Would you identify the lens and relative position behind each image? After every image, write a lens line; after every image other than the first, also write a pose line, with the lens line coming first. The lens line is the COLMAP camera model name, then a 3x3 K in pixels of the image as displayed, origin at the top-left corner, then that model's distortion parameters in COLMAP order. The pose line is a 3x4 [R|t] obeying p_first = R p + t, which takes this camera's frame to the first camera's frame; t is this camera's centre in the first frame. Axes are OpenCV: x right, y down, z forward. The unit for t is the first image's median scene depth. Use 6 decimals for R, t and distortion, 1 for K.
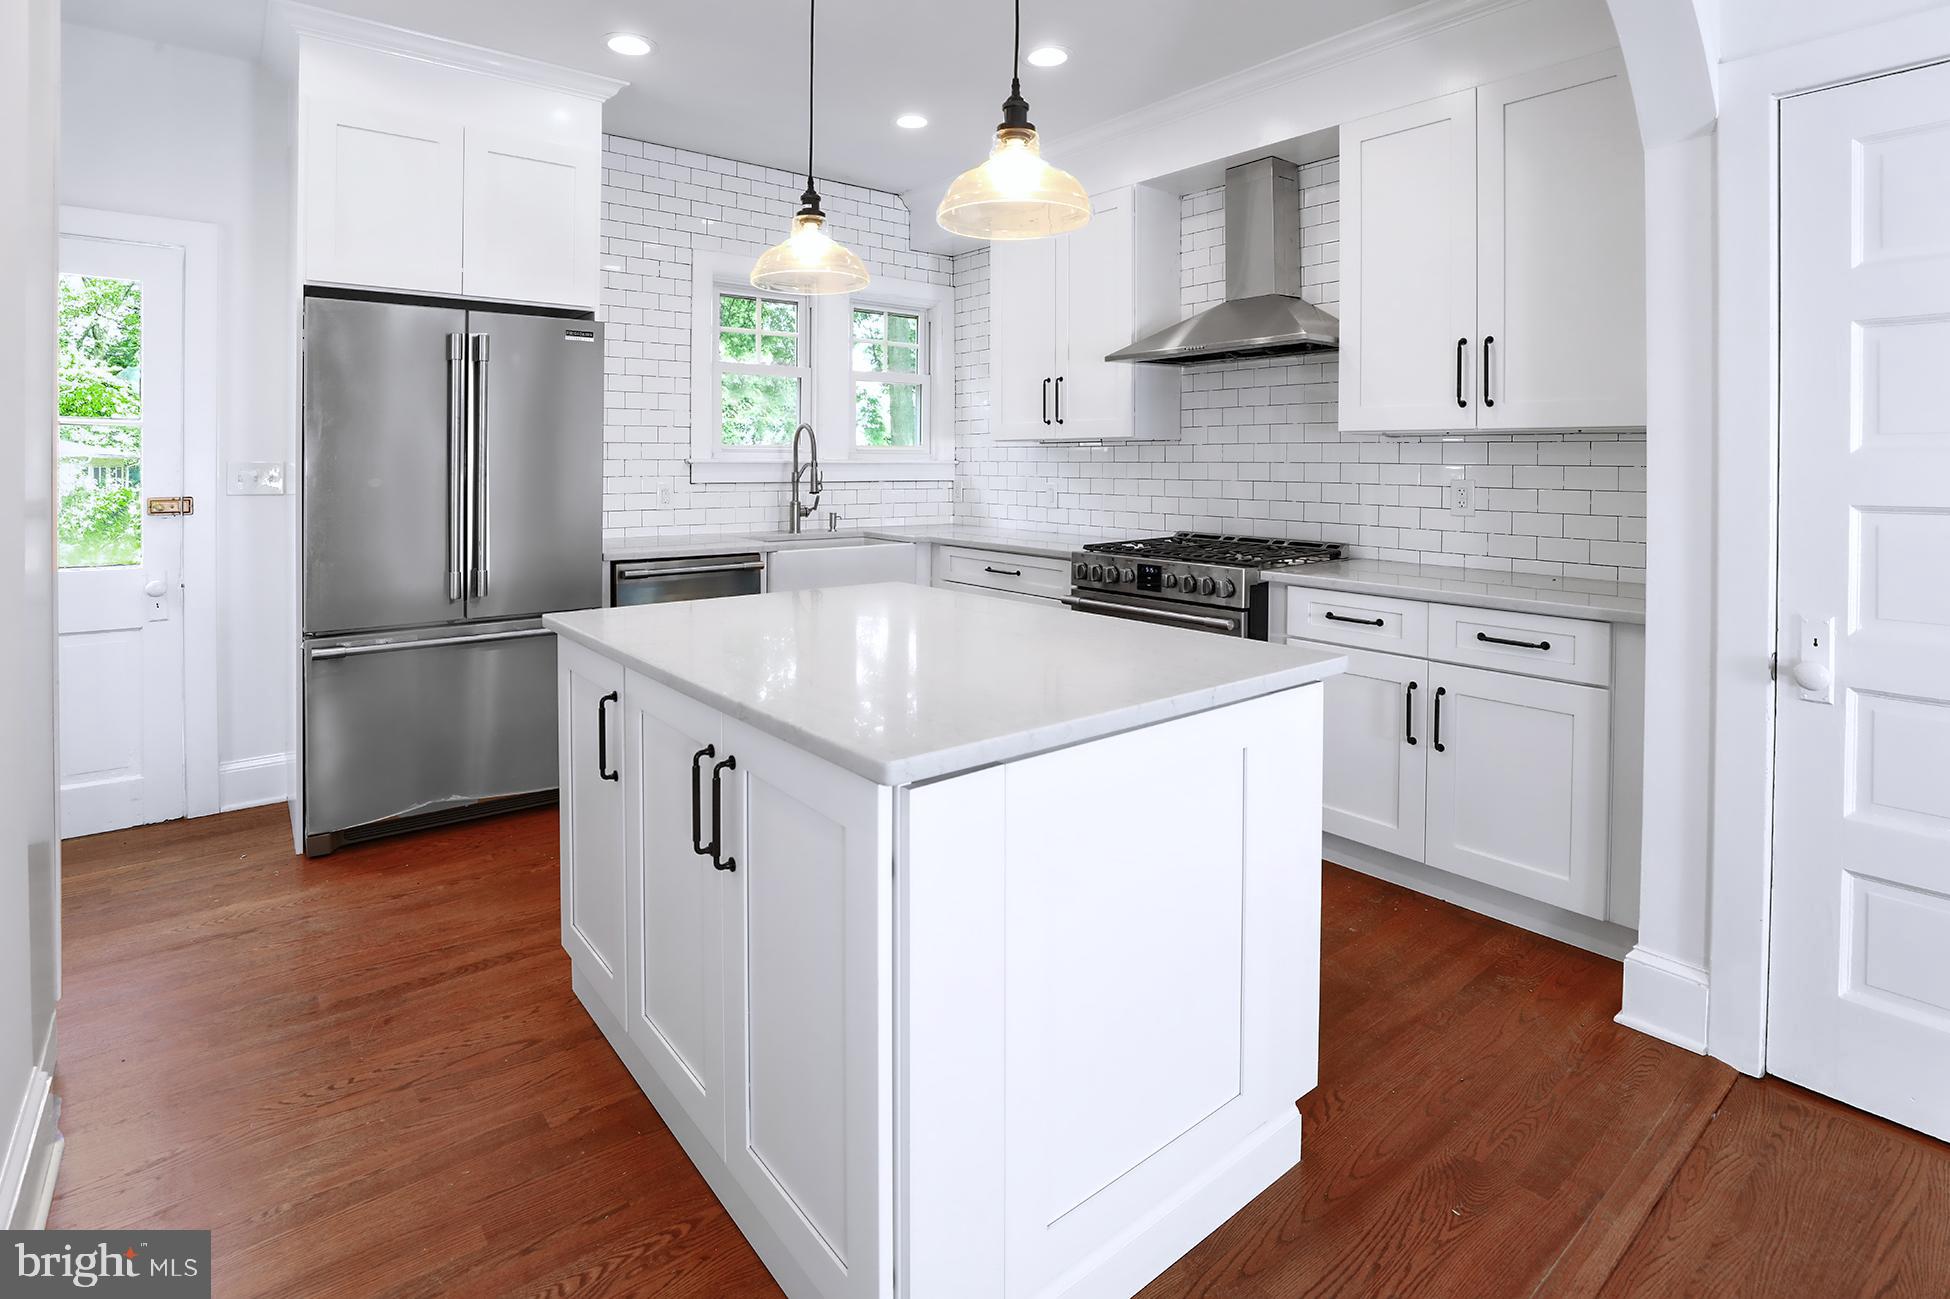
lens RADIAL K [[957.1, 0, 970.5], [0, 957.1, 476.9], [0, 0, 1]] dist [-0.028542, 0.000566]
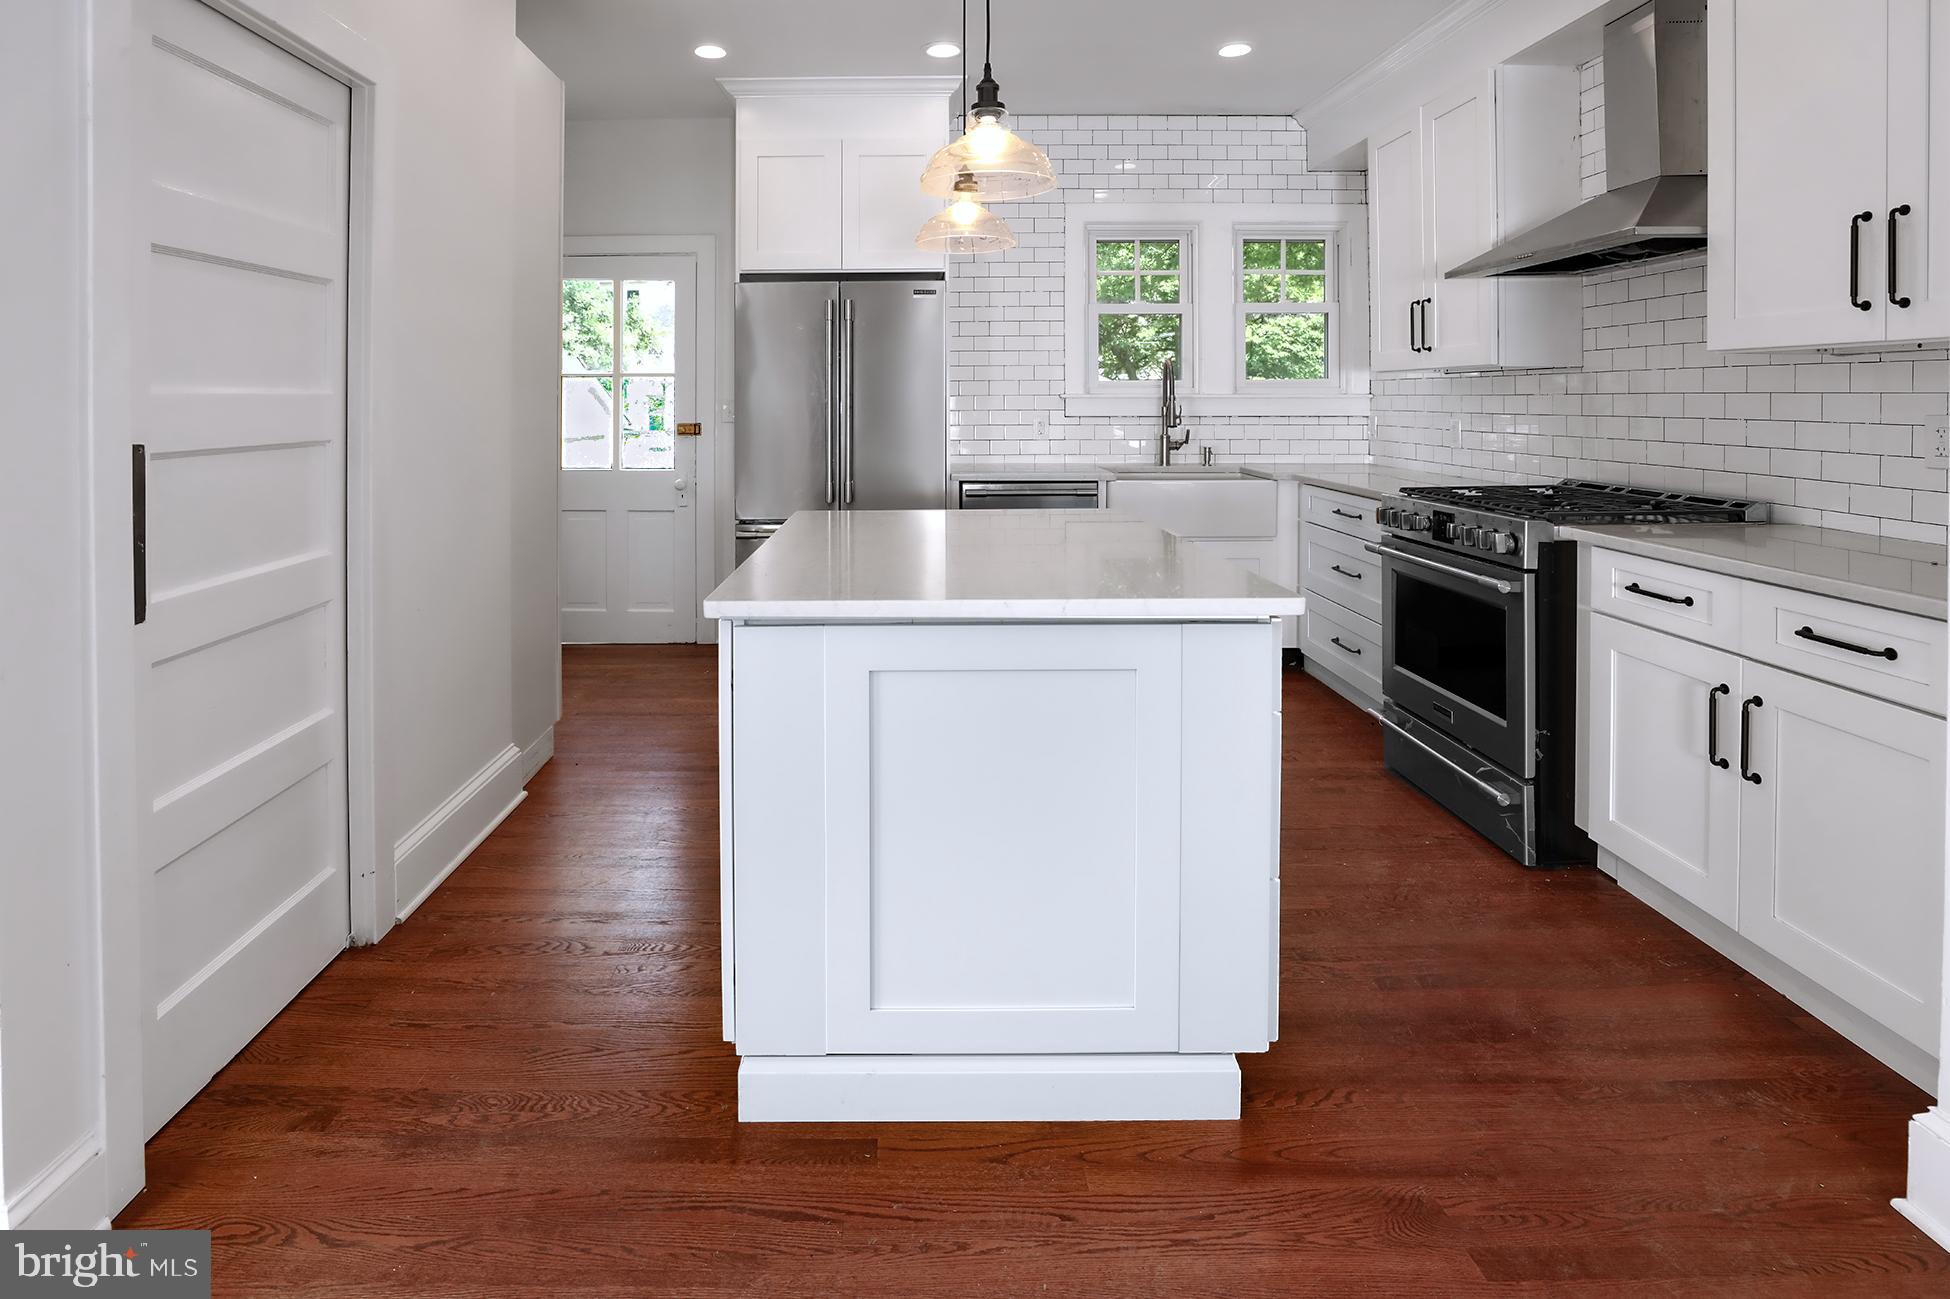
lens RADIAL K [[983.4, 0, 905.6], [0, 983.4, 398.4], [0, 0, 1]] dist [-0.021326, 0.001672]
pose [[0.785025, -0.005289, -0.619442, 0.334687], [-0.004723, 0.999883, -0.014522, 0.003779], [0.619446, 0.014325, 0.784908, -0.000027]]
